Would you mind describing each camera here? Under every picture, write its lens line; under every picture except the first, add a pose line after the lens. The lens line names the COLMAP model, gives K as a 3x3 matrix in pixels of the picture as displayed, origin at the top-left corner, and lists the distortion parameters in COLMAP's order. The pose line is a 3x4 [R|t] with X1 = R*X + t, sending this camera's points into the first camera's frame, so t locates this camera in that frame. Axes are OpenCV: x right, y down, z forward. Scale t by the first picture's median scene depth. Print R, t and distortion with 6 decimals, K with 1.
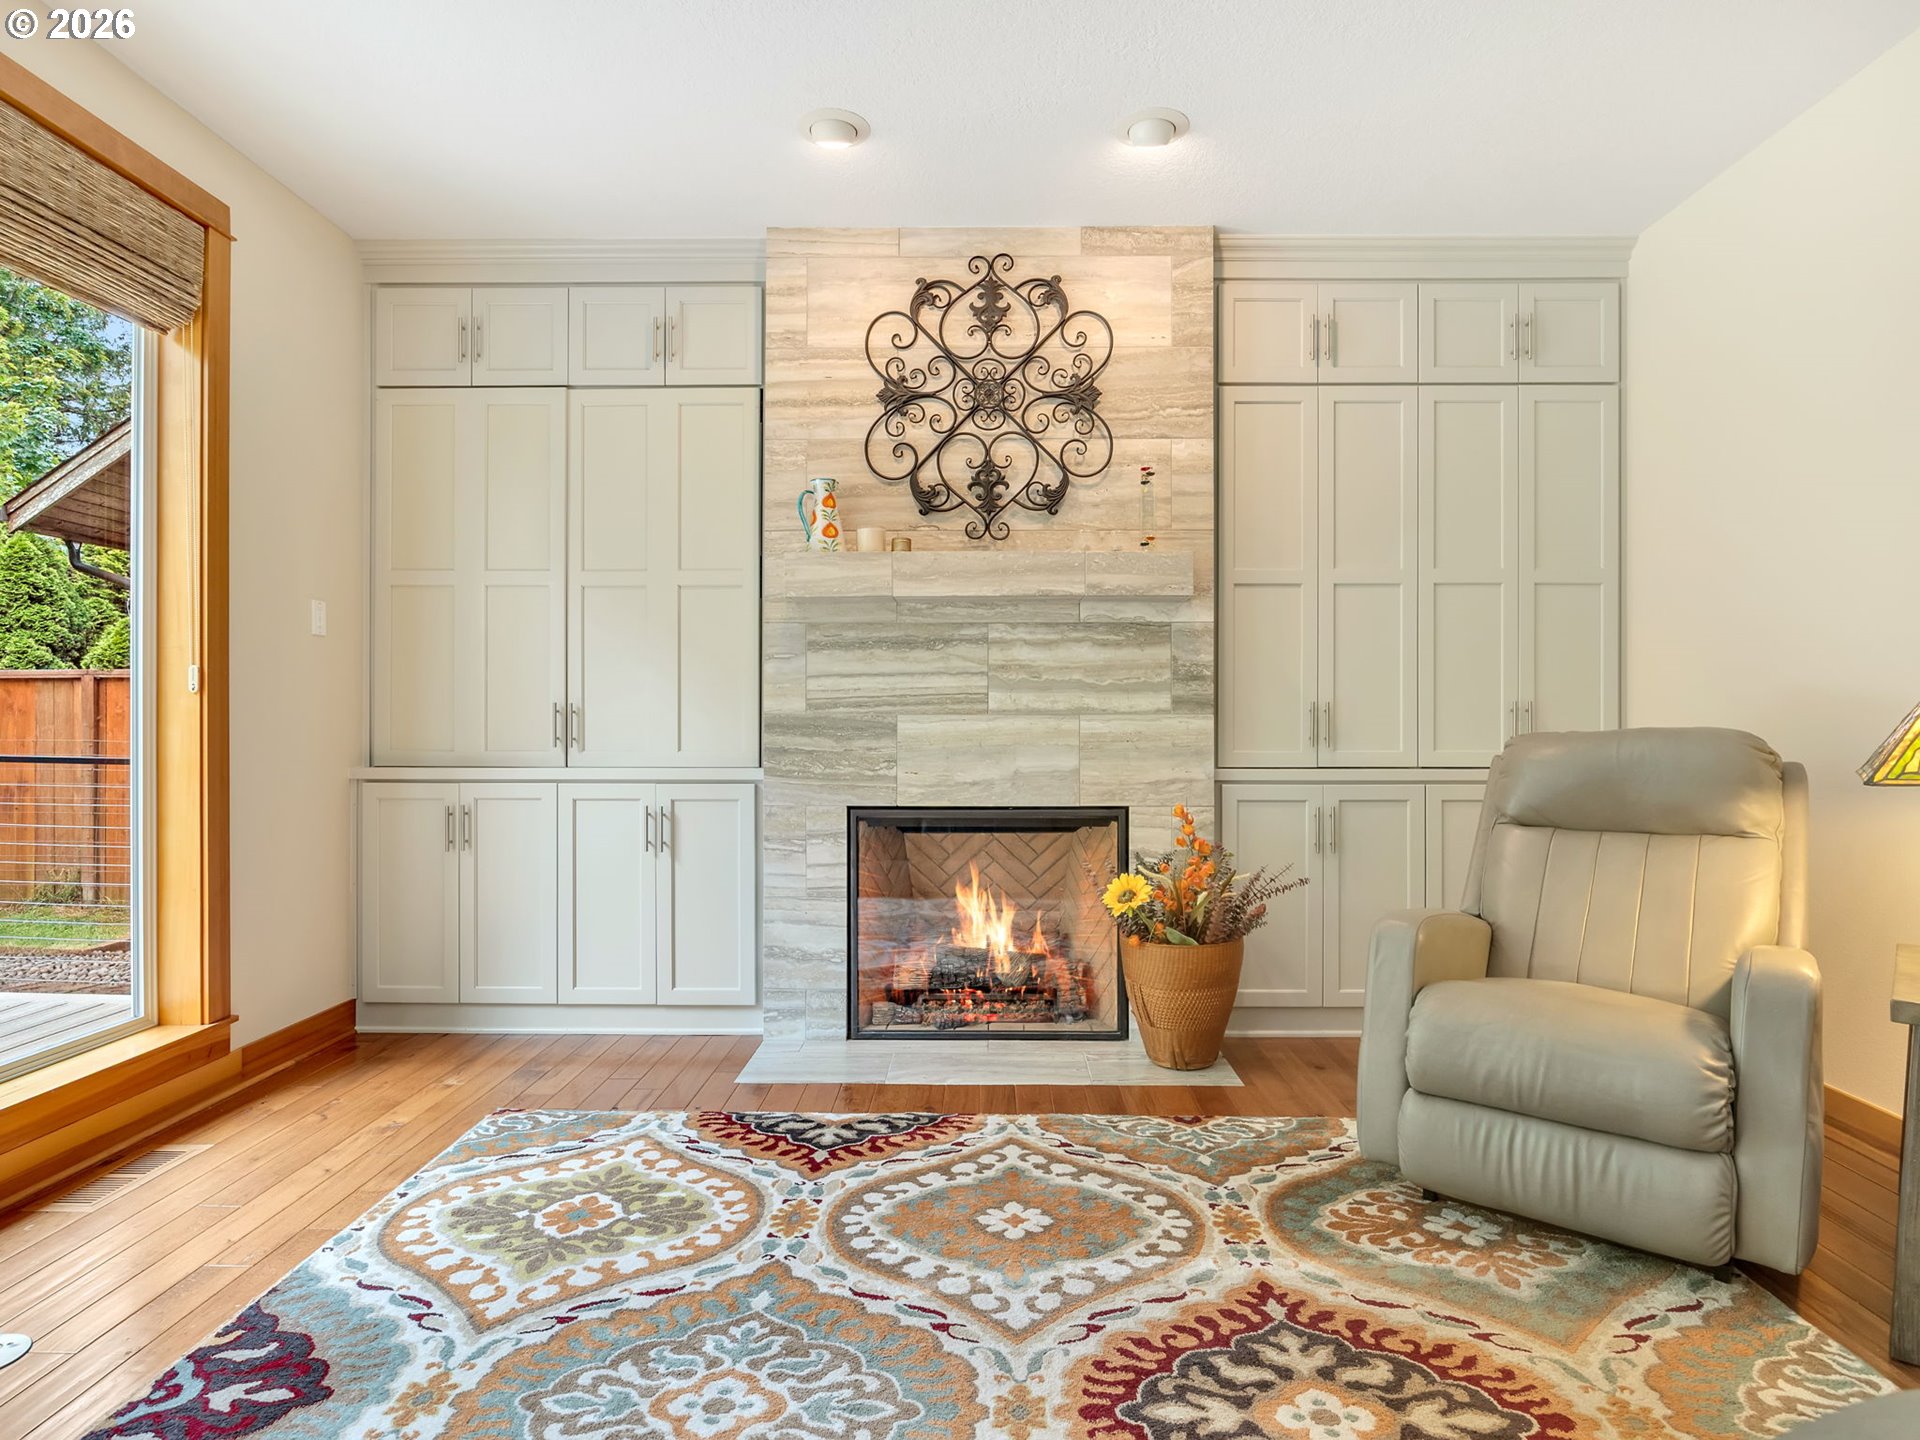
lens RADIAL K [[1078.6, 0, 963.9], [0, 1078.6, 718.9], [0, 0, 1]] dist [-0.009514, -0.002458]
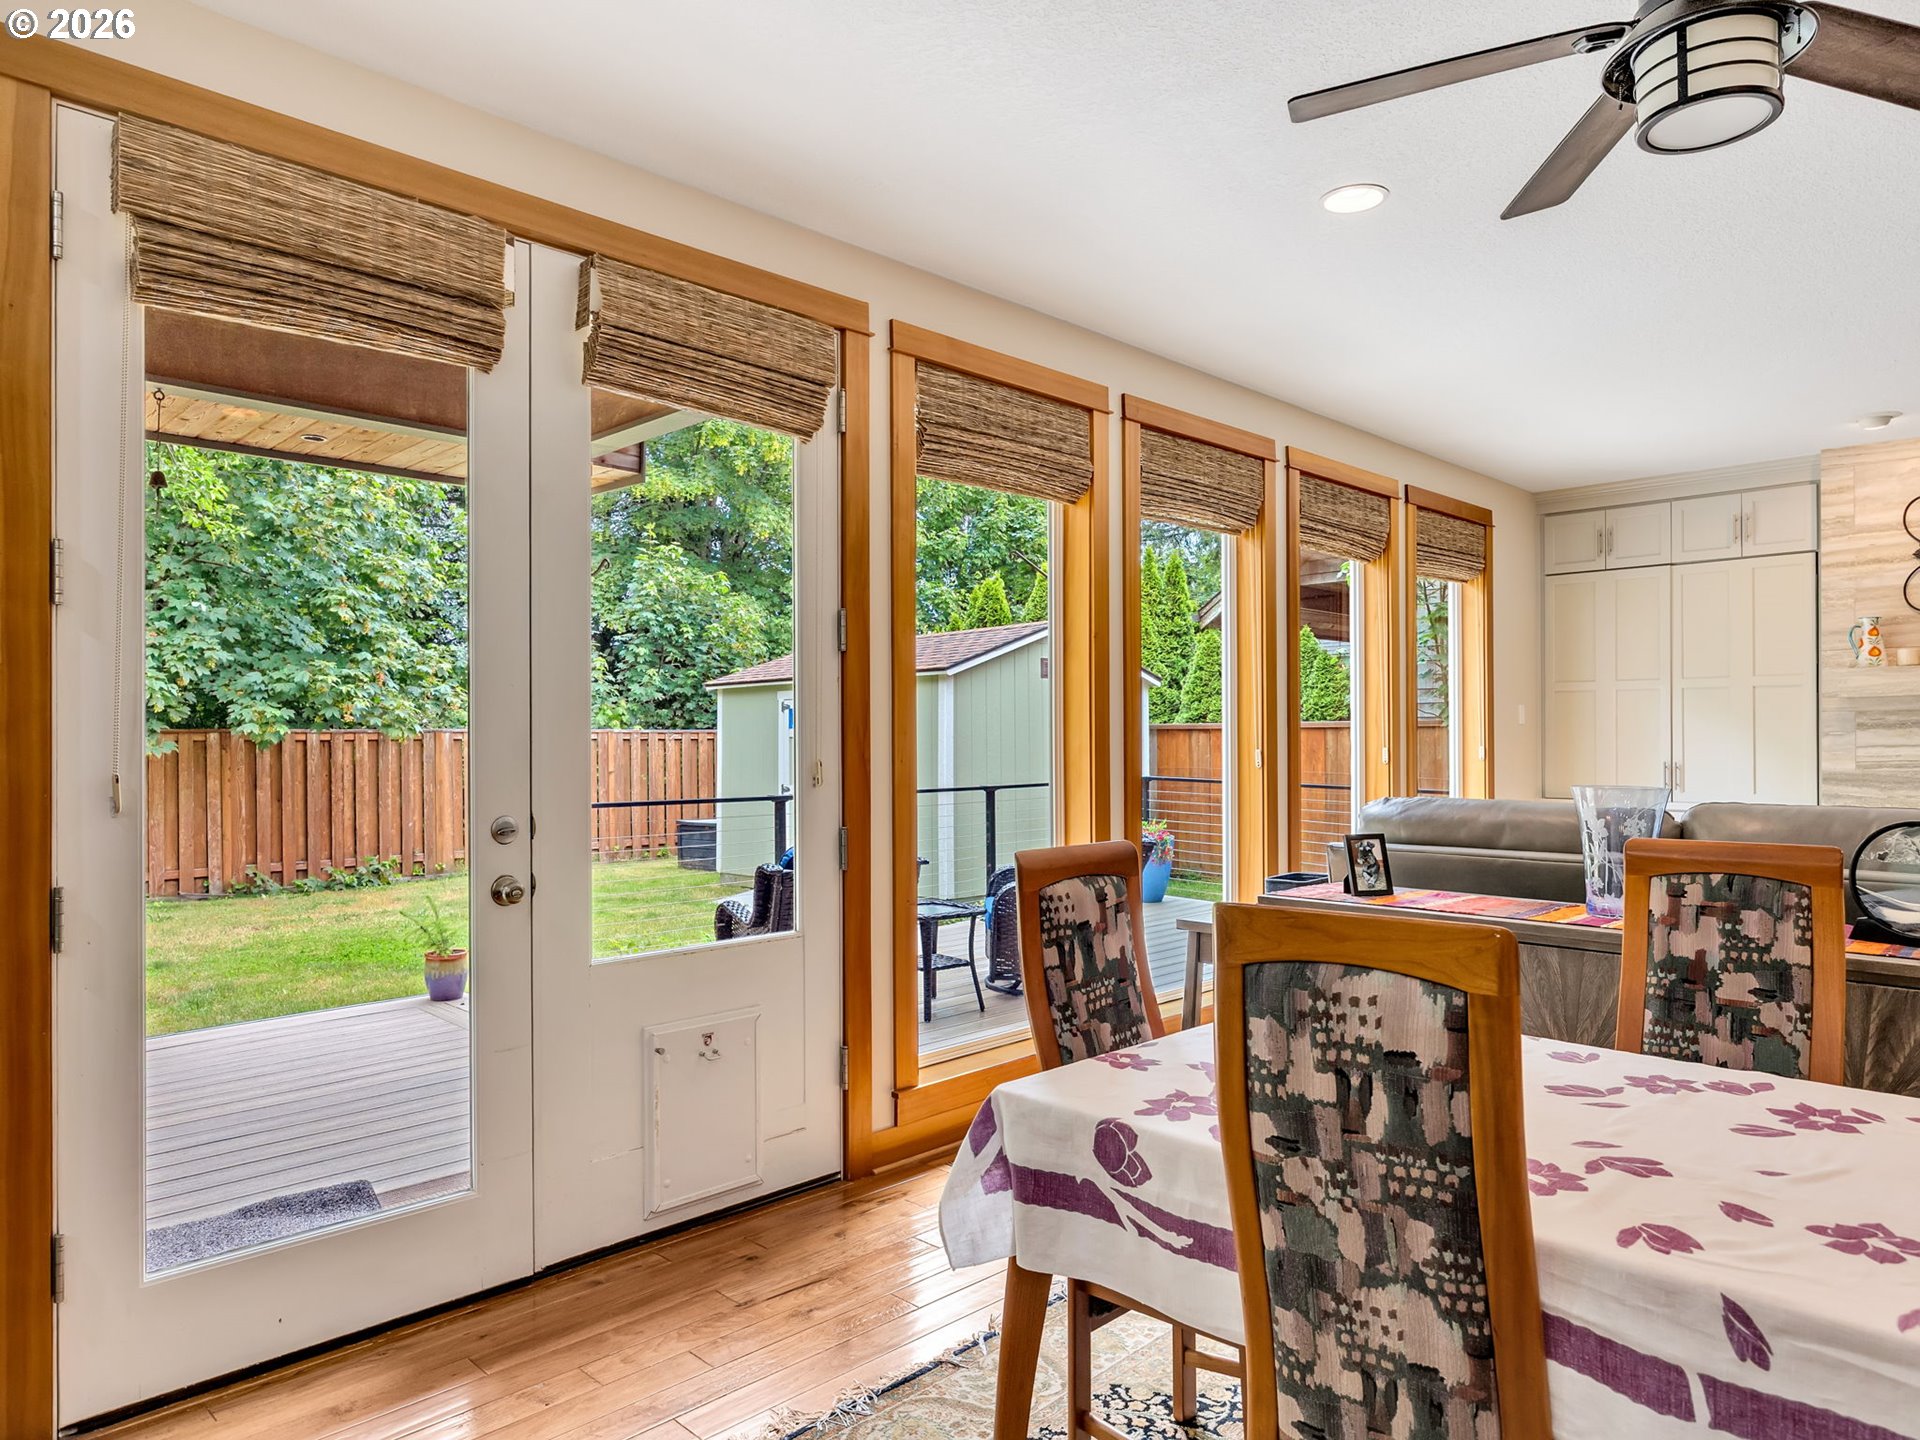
lens RADIAL K [[1230.1, 0, 964.8], [0, 1230.1, 732.0], [0, 0, 1]] dist [0.003829, -0.002238]
pose [[0.719581, -0.006544, -0.694378, 0.151218], [0.006339, 0.999976, -0.002855, -0.063138], [0.694380, -0.002347, 0.719605, -1.088431]]
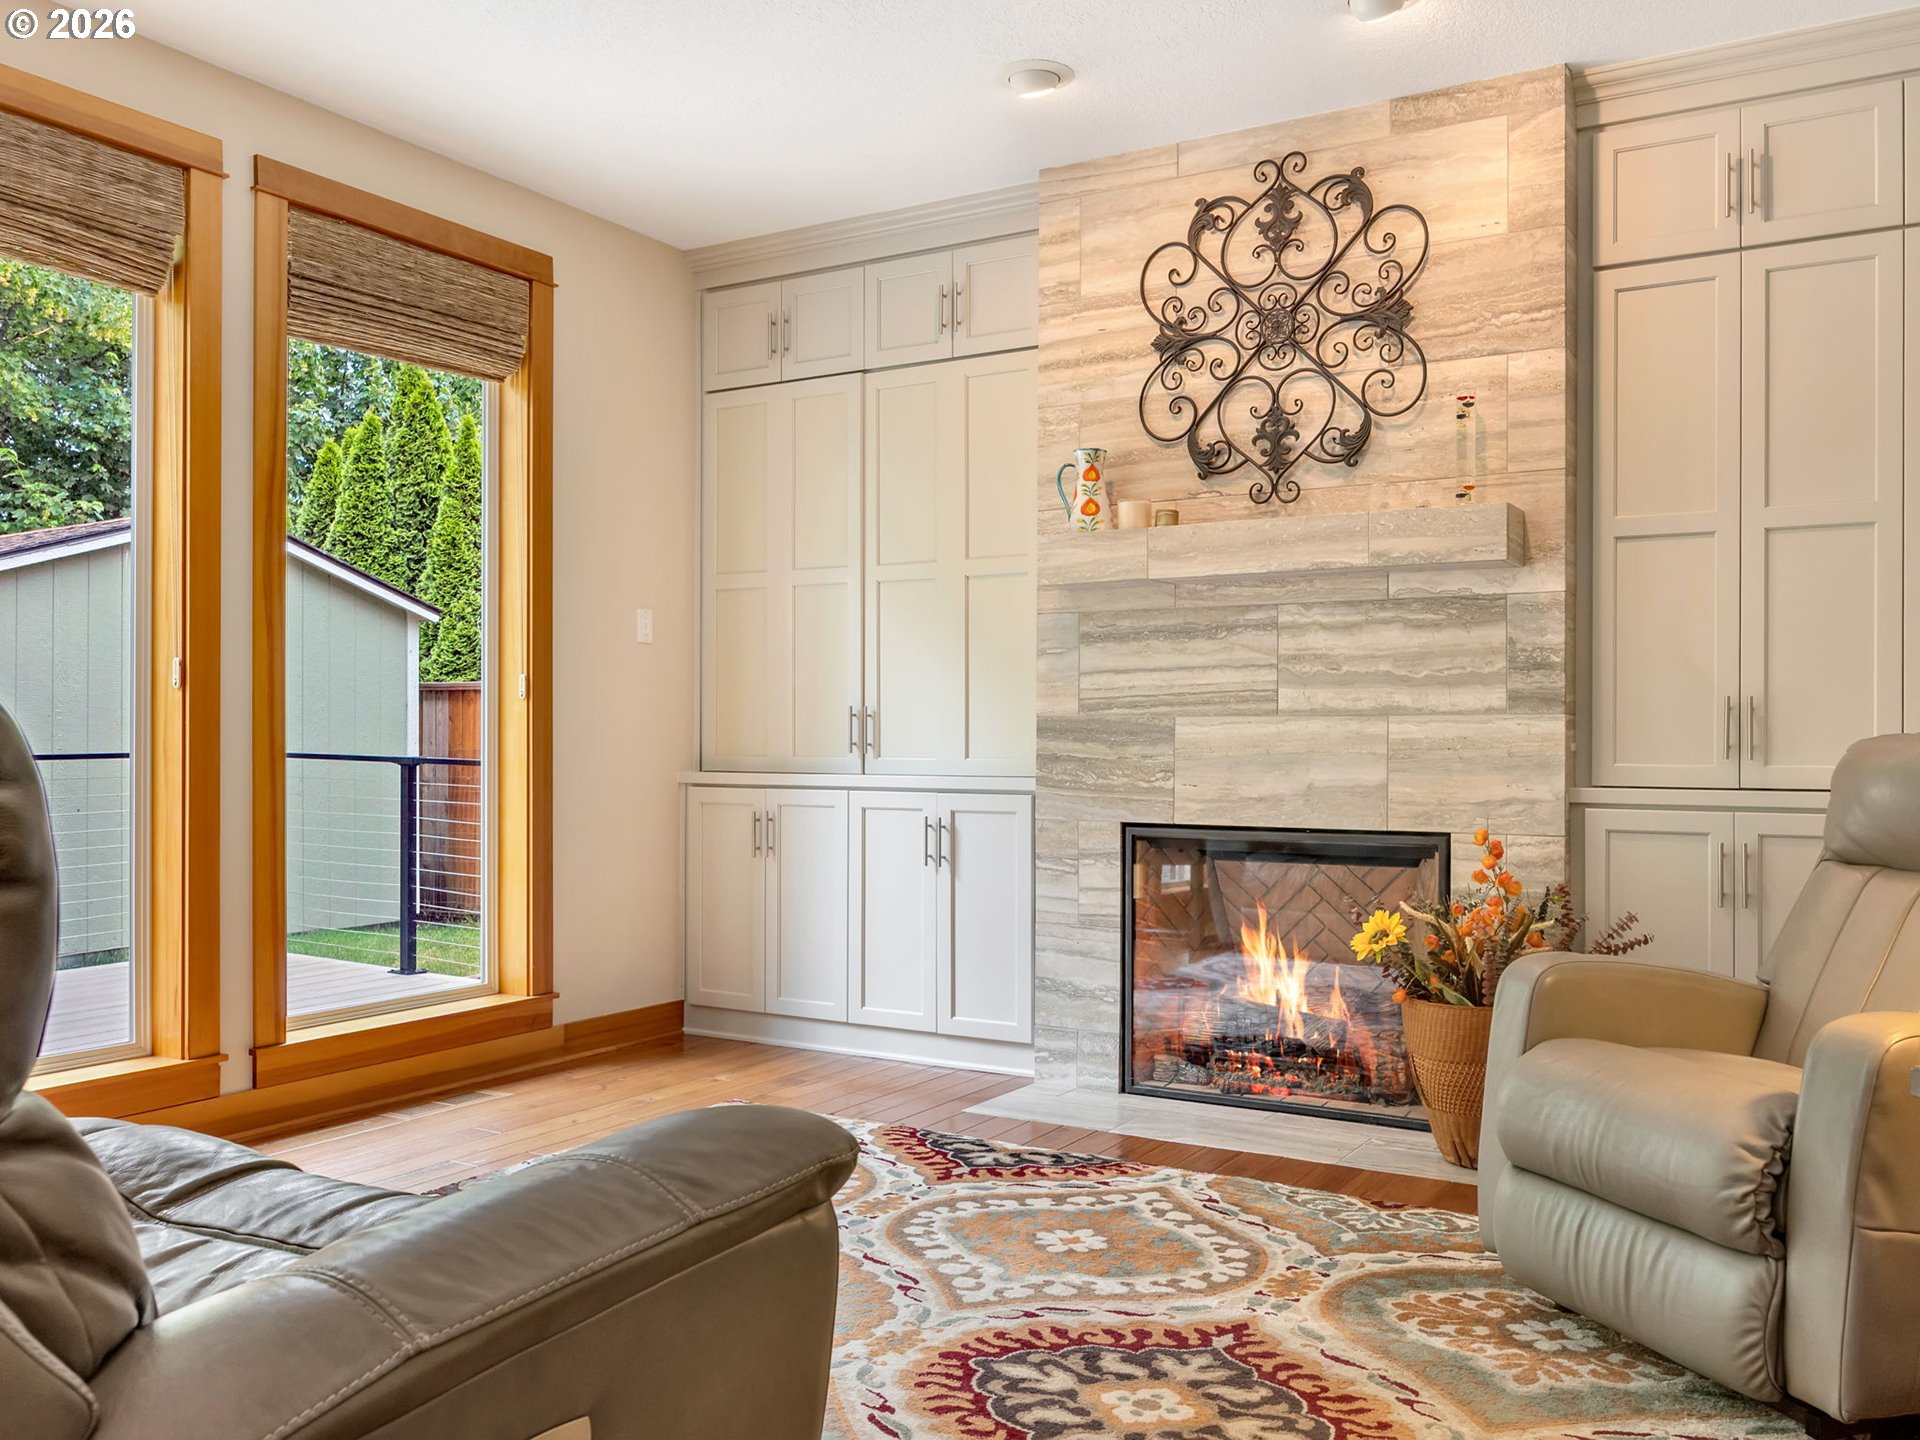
lens RADIAL K [[1597.8, 0, 953.4], [0, 1597.8, 729.3], [0, 0, 1]] dist [-0.010225, 0.001748]
pose [[0.862073, -0.000601, -0.506783, 0.426434], [-0.001831, 0.999989, -0.004301, 0.011924], [0.506780, 0.004636, 0.862063, -0.173455]]
